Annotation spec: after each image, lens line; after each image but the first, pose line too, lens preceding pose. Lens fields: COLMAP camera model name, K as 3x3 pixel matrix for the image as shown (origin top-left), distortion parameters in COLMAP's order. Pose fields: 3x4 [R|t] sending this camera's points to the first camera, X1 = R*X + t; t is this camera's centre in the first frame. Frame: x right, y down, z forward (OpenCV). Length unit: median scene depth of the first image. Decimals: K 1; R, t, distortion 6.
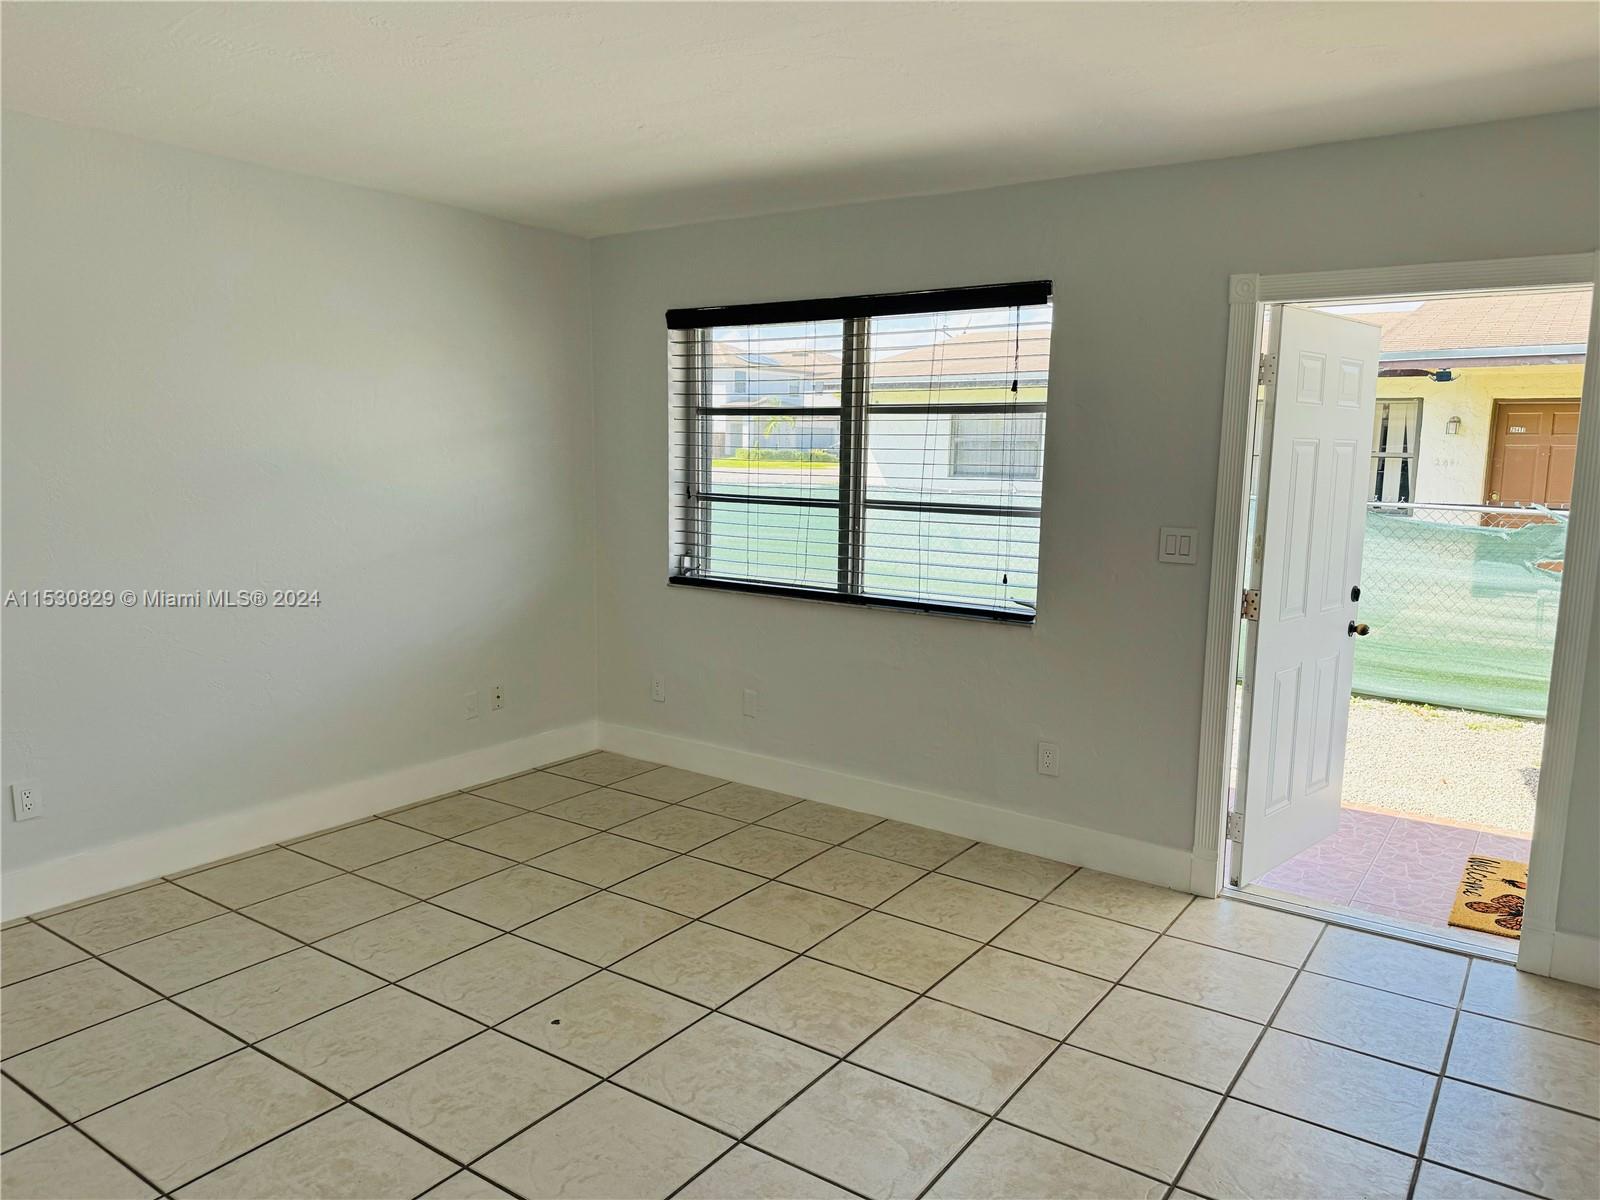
lens RADIAL K [[1137.5, 0, 795.7], [0, 1137.5, 605.8], [0, 0, 1]] dist [0.026936, -0.009705]
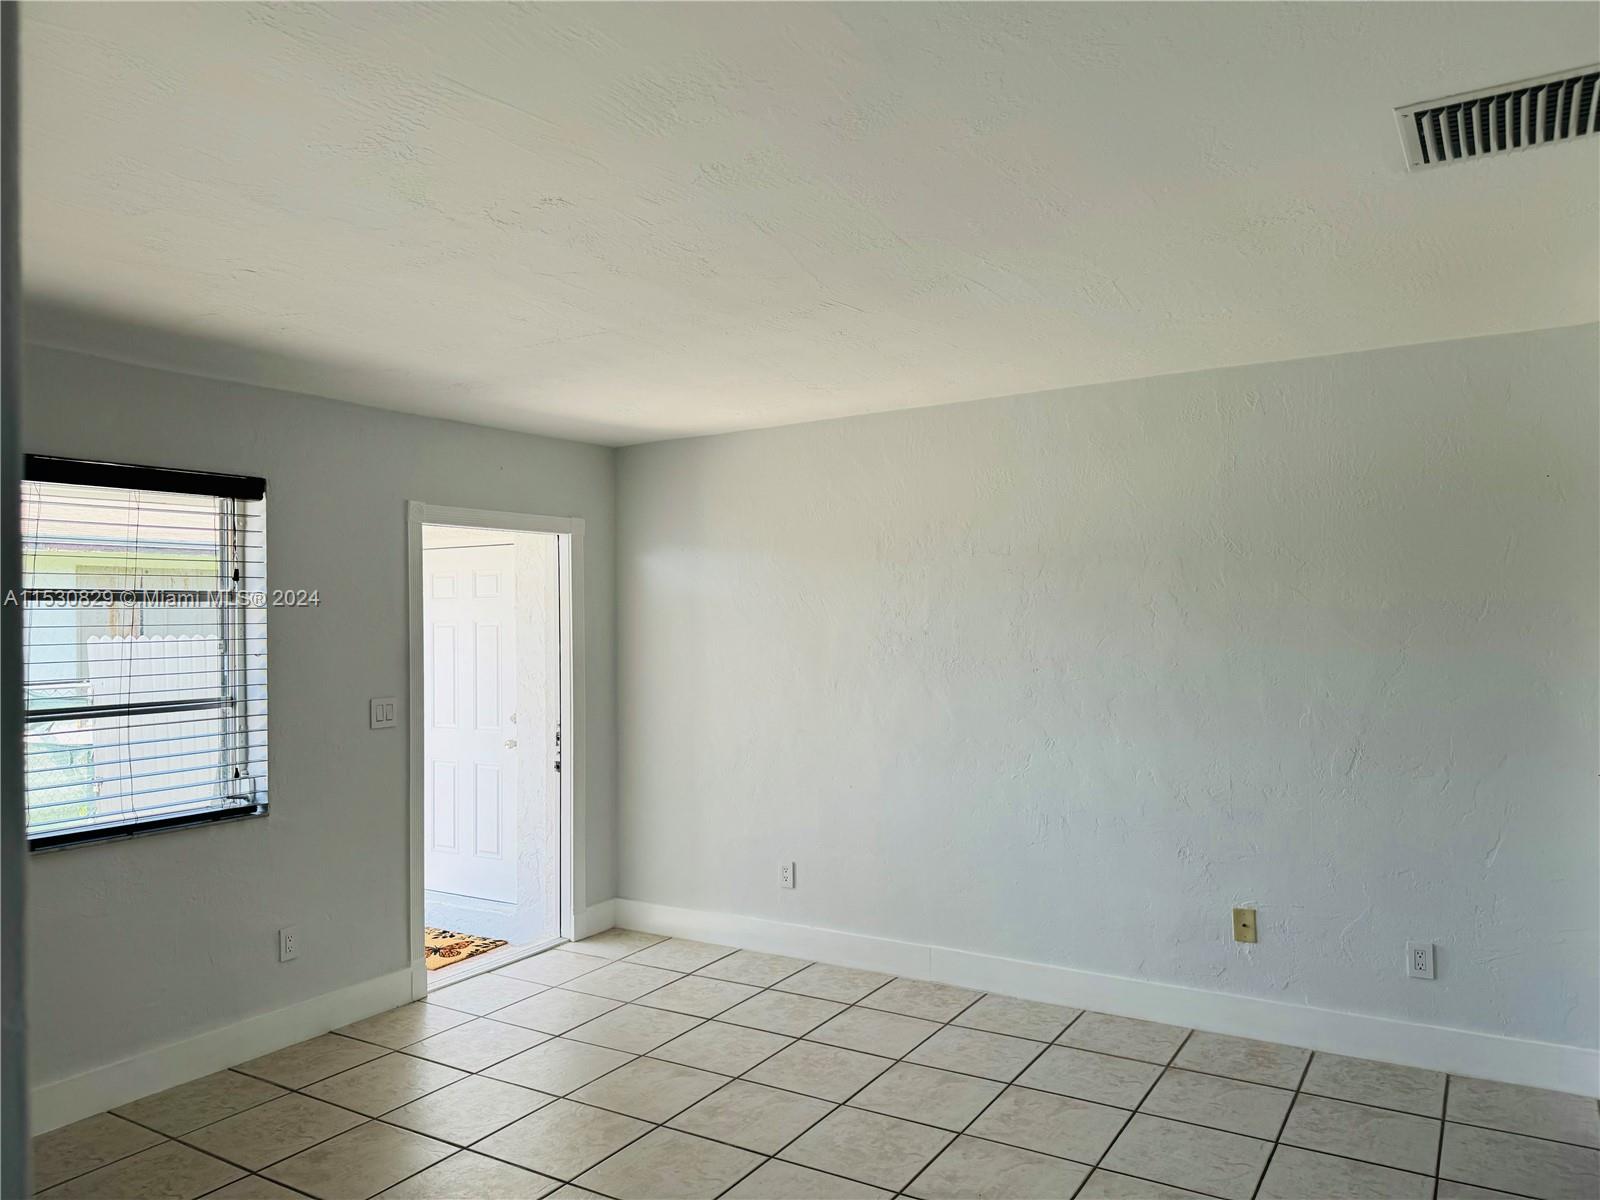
lens RADIAL K [[1137.5, 0, 778.8], [0, 1137.5, 615.1], [0, 0, 1]] dist [0.026936, -0.009705]
pose [[-0.067322, -0.000664, 0.997731, -0.828039], [0.163454, 0.986482, 0.011686, -0.093485], [-0.984251, 0.163870, -0.066303, 0.606202]]
